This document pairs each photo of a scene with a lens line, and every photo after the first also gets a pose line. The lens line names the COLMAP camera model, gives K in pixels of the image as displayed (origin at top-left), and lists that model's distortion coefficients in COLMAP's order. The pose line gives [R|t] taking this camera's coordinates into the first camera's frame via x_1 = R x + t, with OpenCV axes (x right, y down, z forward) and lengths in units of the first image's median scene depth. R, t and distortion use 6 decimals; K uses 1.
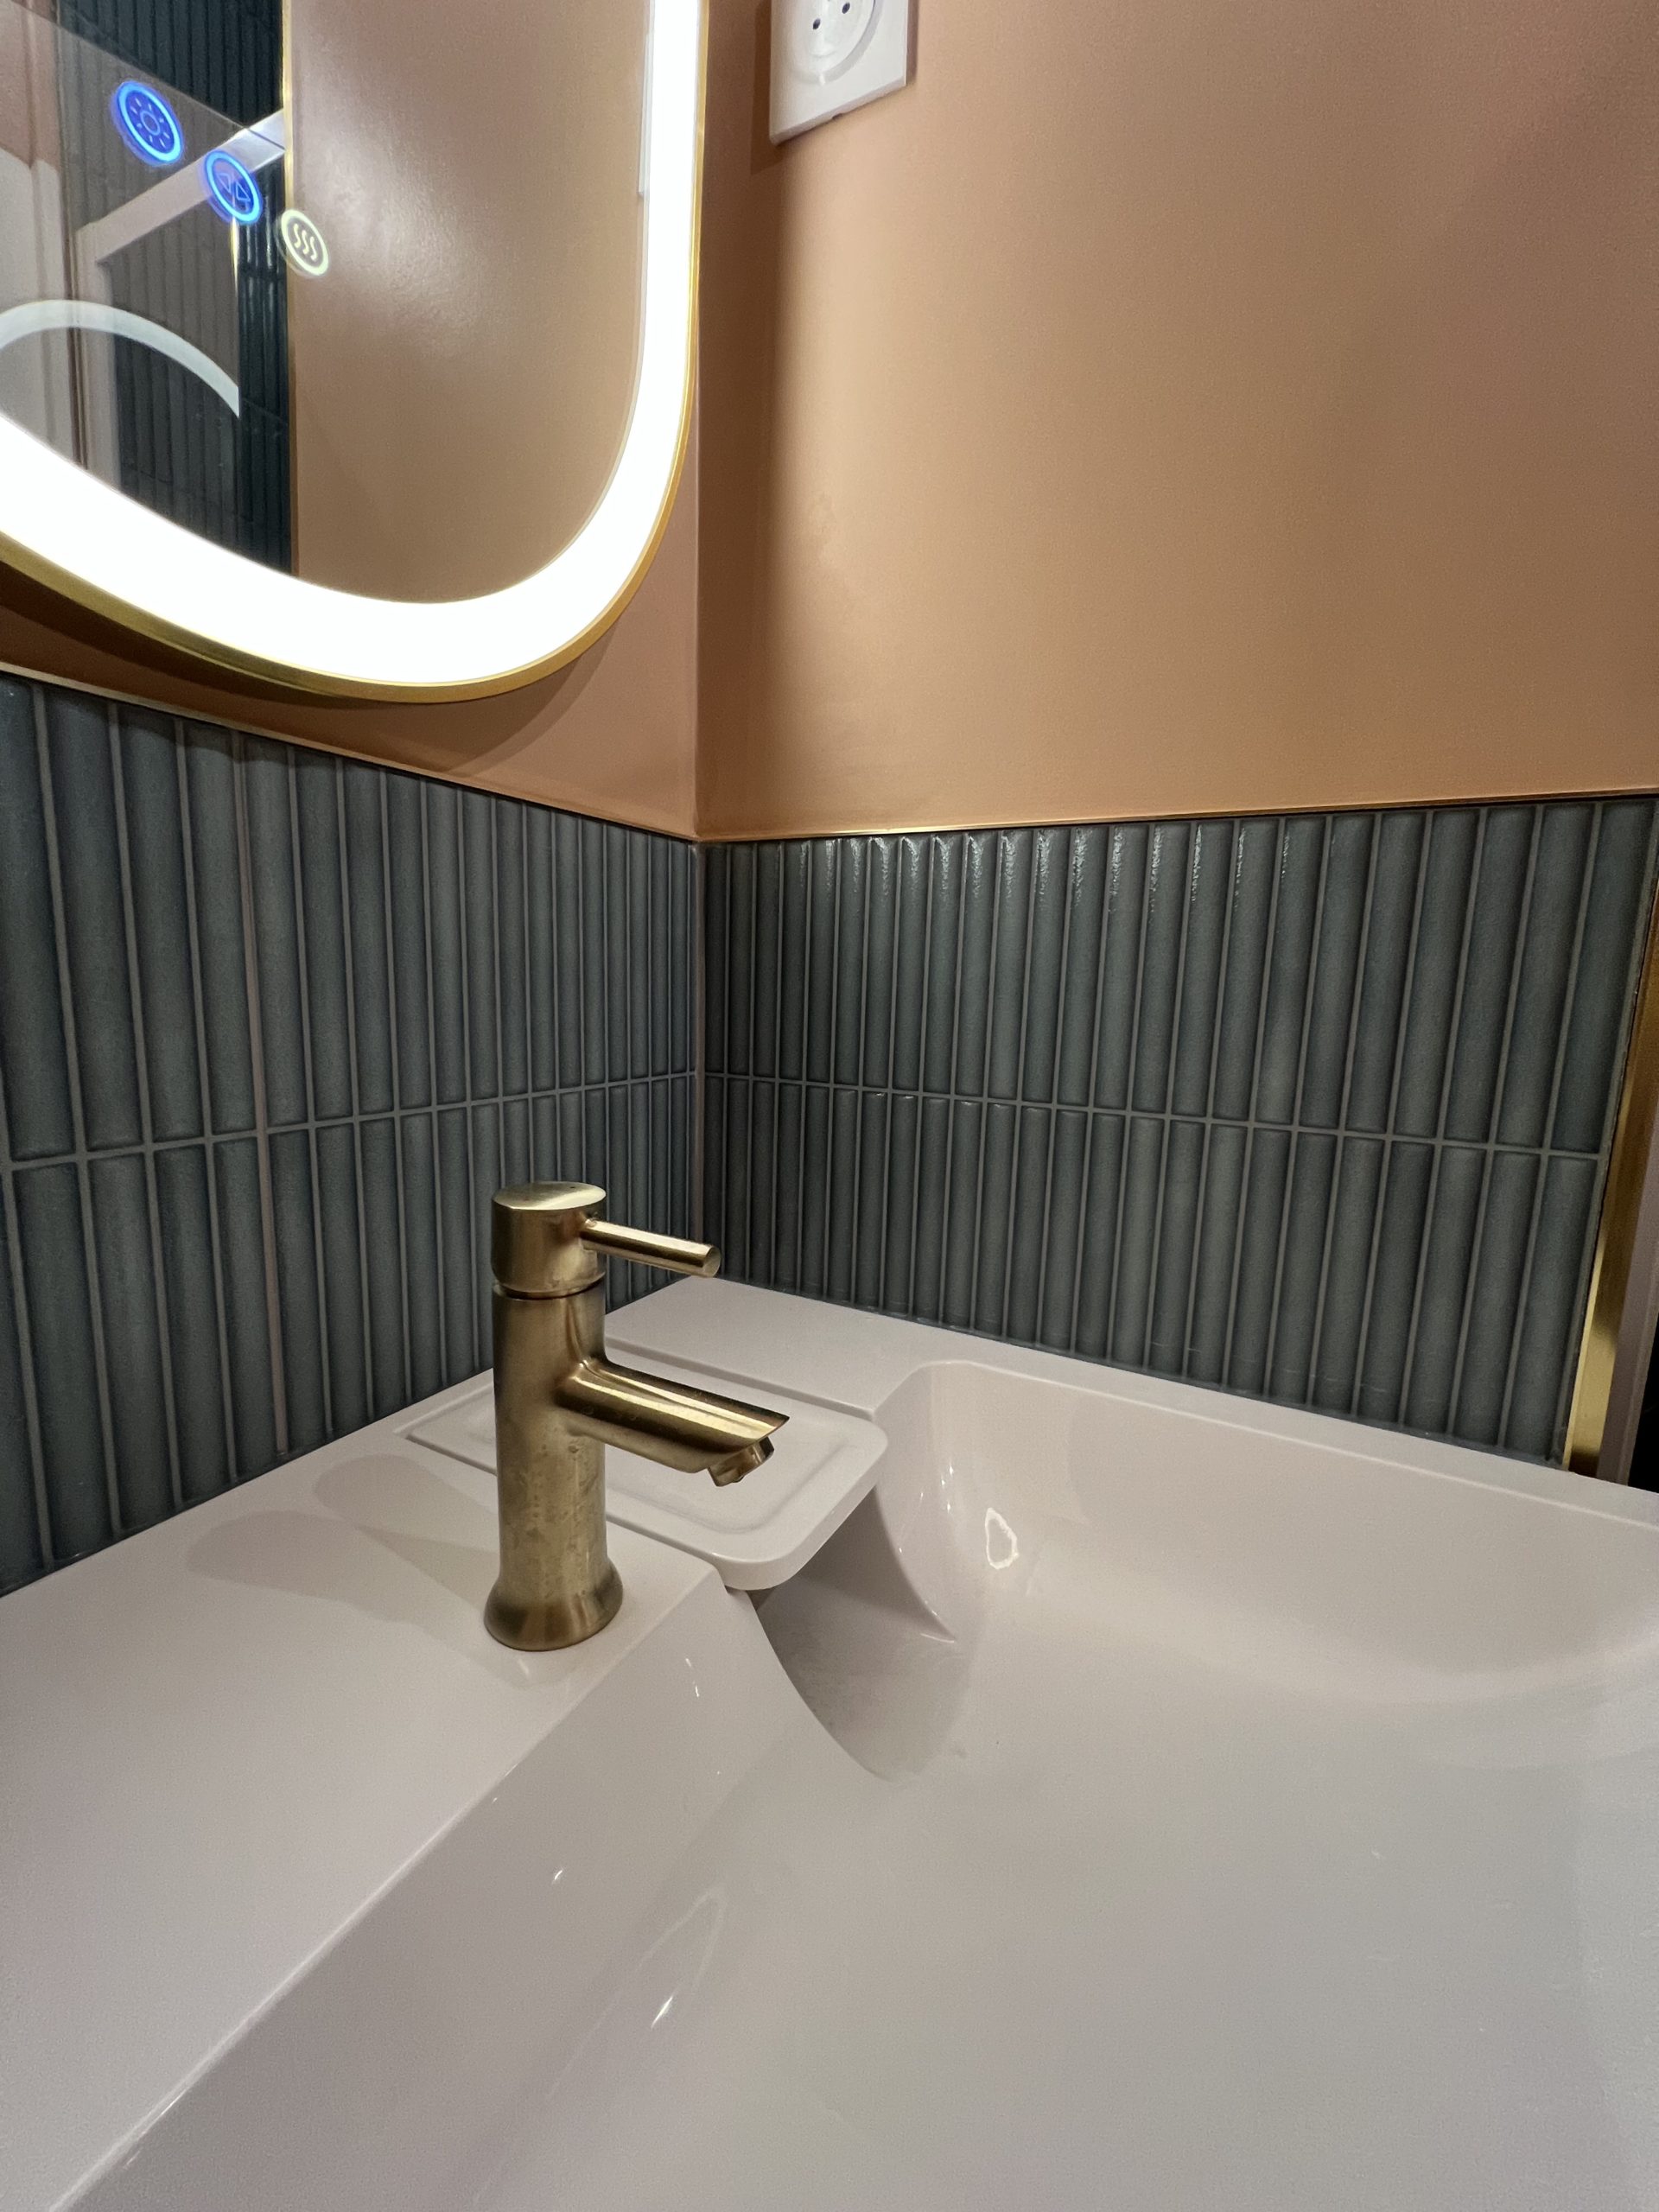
lens RADIAL K [[882.9, 0, 832.6], [0, 882.9, 1095.4], [0, 0, 1]] dist [0.000904, 0.000063]
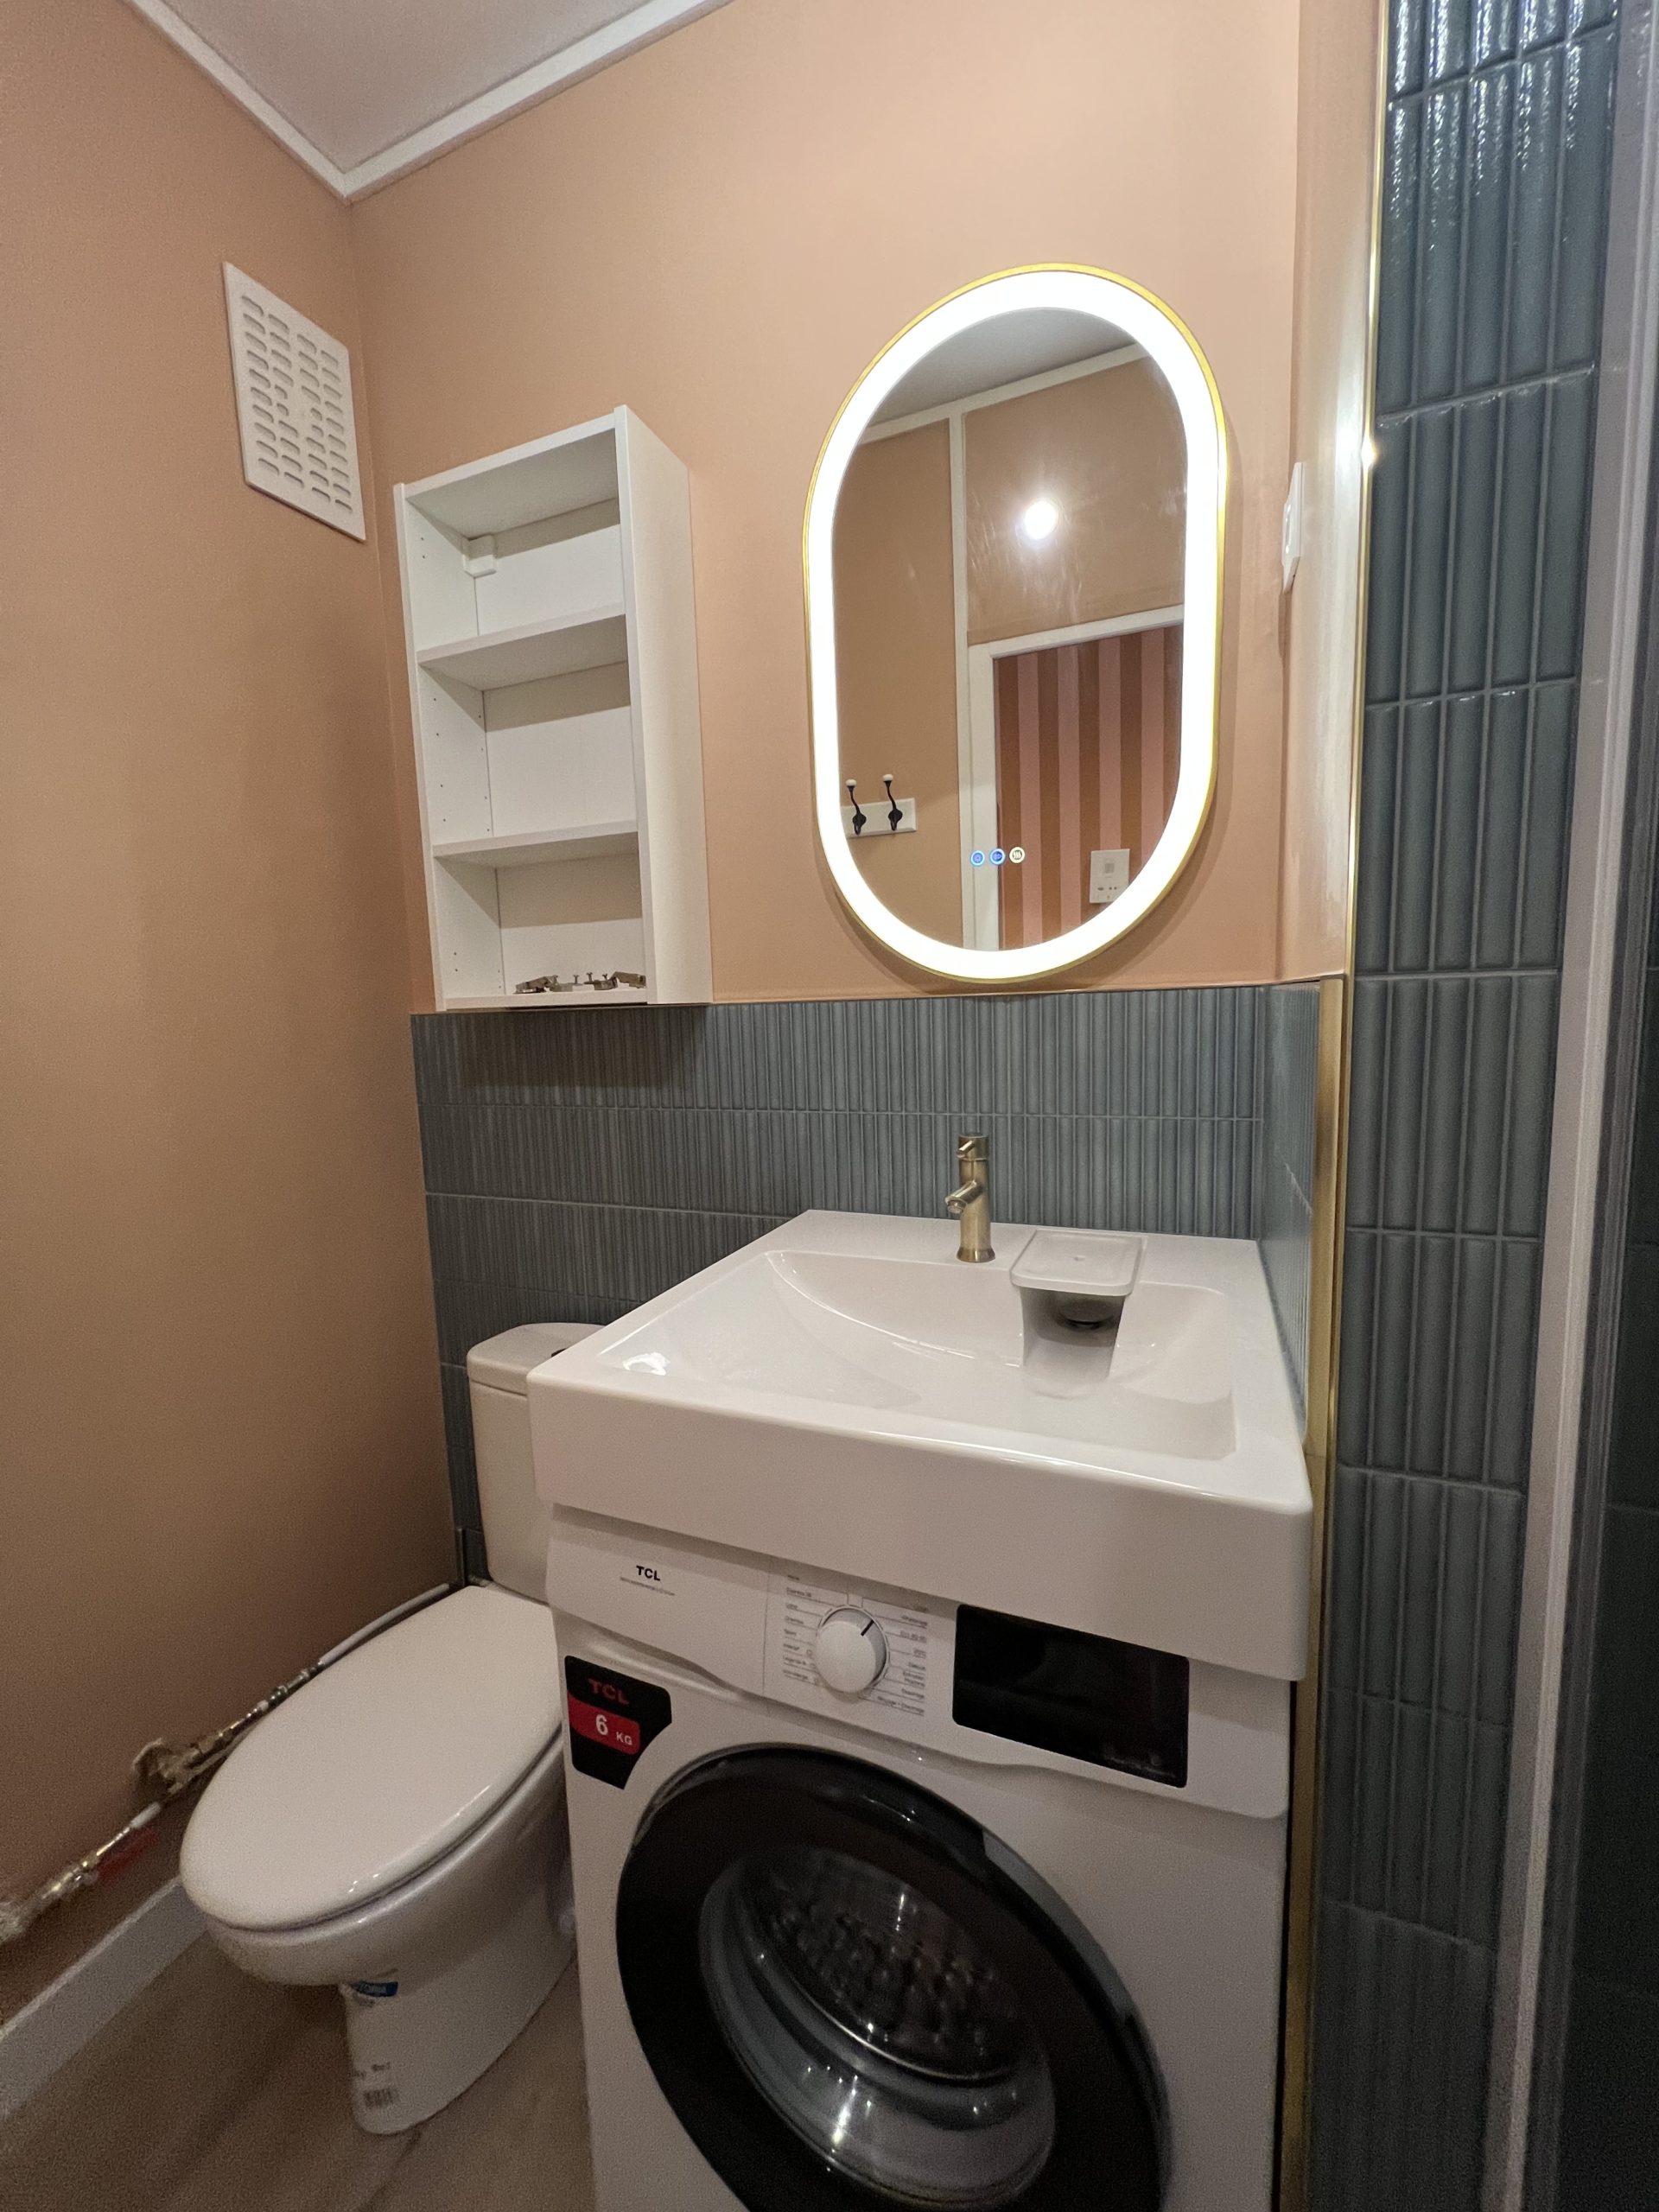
lens RADIAL K [[874.2, 0, 827.9], [0, 874.2, 1104.1], [0, 0, 1]] dist [-0.003635, 0.000935]
pose [[0.085913, 0.085895, -0.992593, 2.286788], [-0.103104, 0.991694, 0.076893, -0.161413], [0.990953, 0.095734, 0.094056, 0.041578]]
